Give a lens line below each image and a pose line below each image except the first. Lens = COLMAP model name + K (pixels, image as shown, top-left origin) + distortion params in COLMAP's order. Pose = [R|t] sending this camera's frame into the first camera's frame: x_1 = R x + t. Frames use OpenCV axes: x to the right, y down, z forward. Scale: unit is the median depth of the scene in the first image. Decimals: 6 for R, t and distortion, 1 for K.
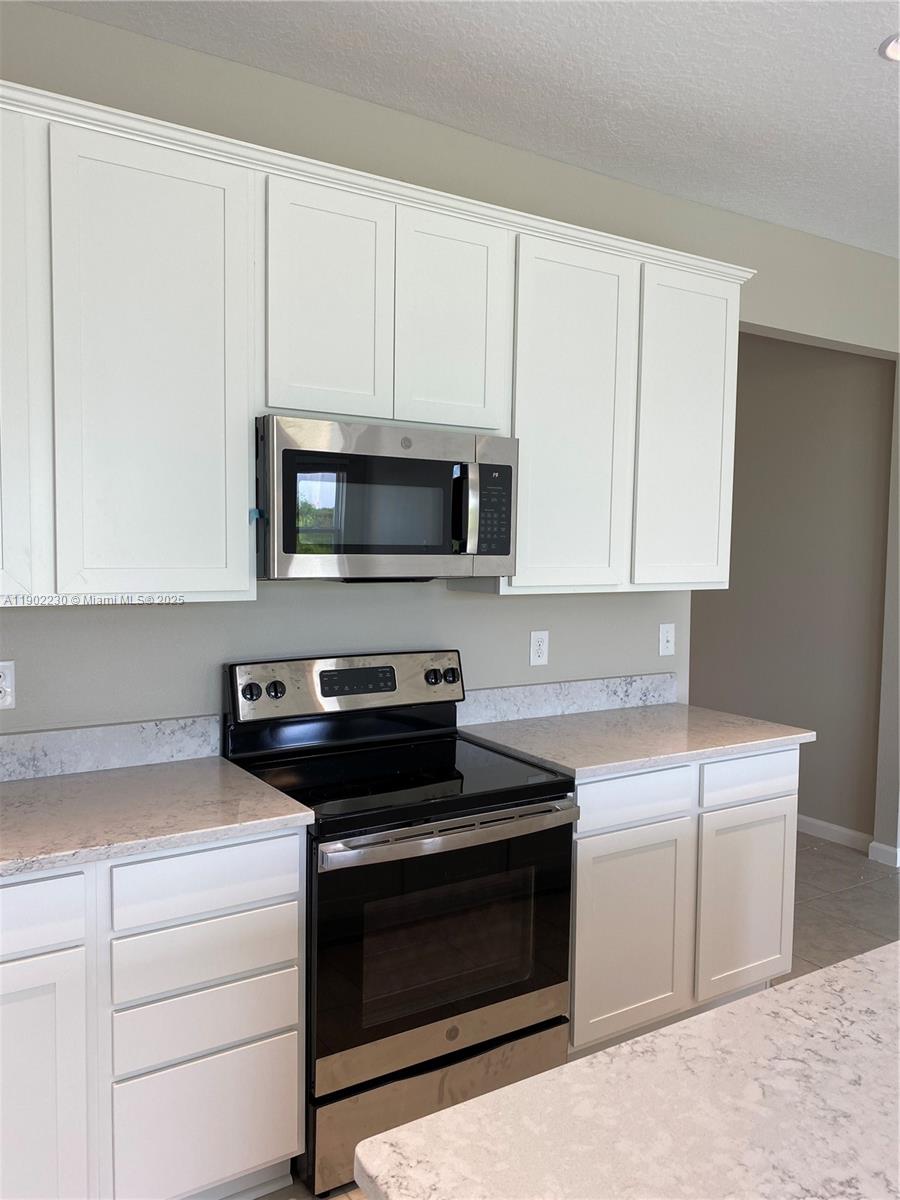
lens RADIAL K [[920.3, 0, 454.0], [0, 920.3, 601.2], [0, 0, 1]] dist [0.016986, -0.020050]
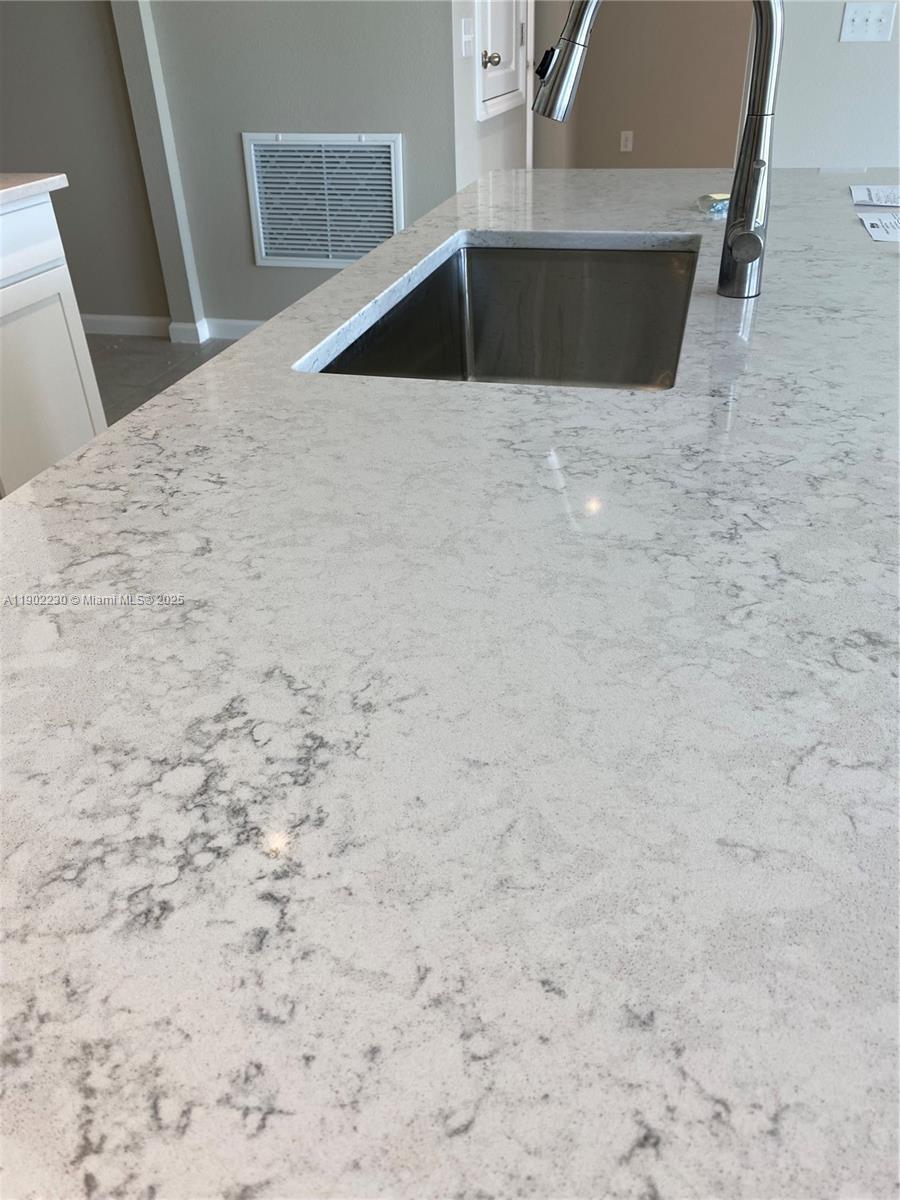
lens RADIAL K [[920.3, 0, 448.1], [0, 920.3, 594.5], [0, 0, 1]] dist [0.016986, -0.020050]
pose [[0.739795, -0.393361, 0.545866, 0.087942], [0.089453, 0.861597, 0.499649, 0.107080], [-0.666859, -0.320808, 0.672593, 0.197532]]
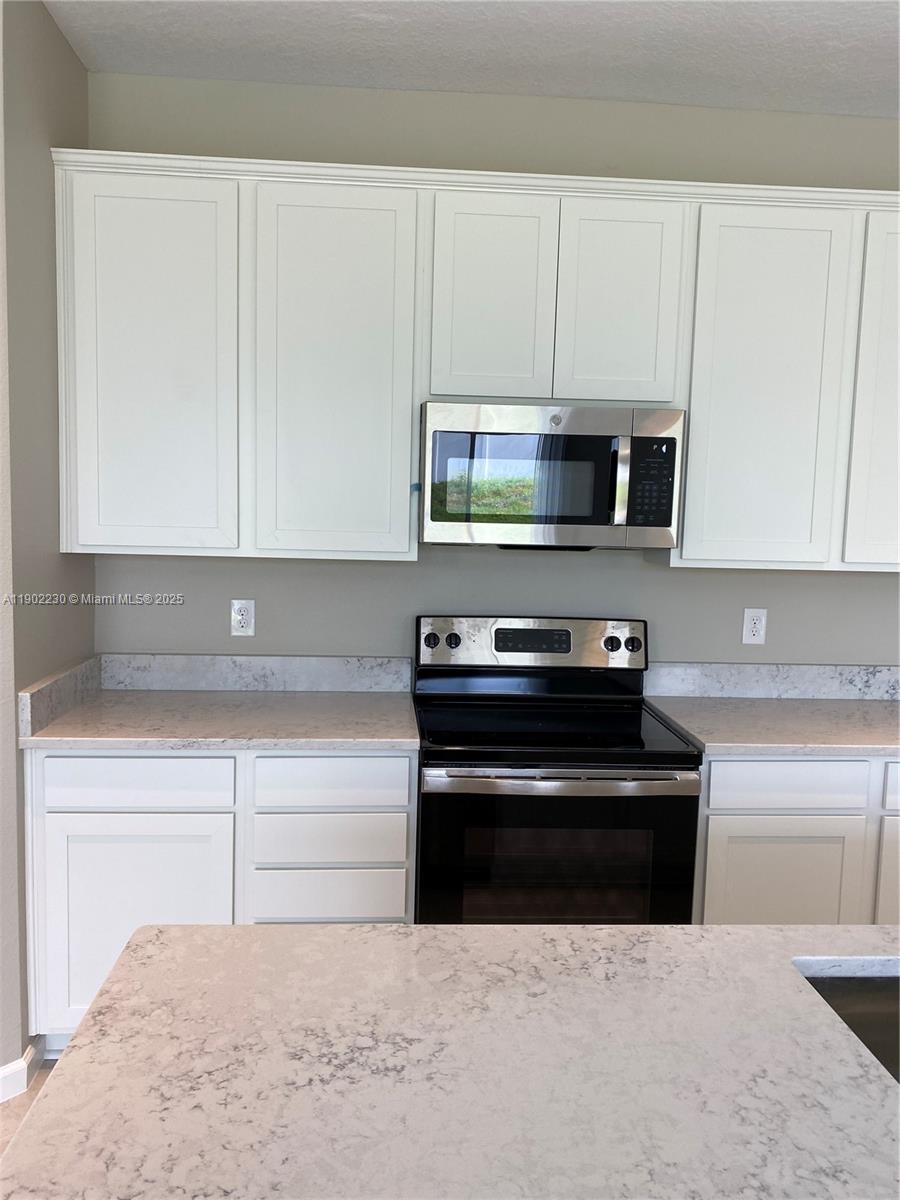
lens RADIAL K [[920.3, 0, 447.7], [0, 920.3, 597.7], [0, 0, 1]] dist [0.016986, -0.020050]
pose [[0.876904, 0.057991, -0.477155, 0.352398], [-0.048256, 0.998301, 0.032645, 0.006281], [0.478238, -0.005600, 0.878212, -0.007221]]
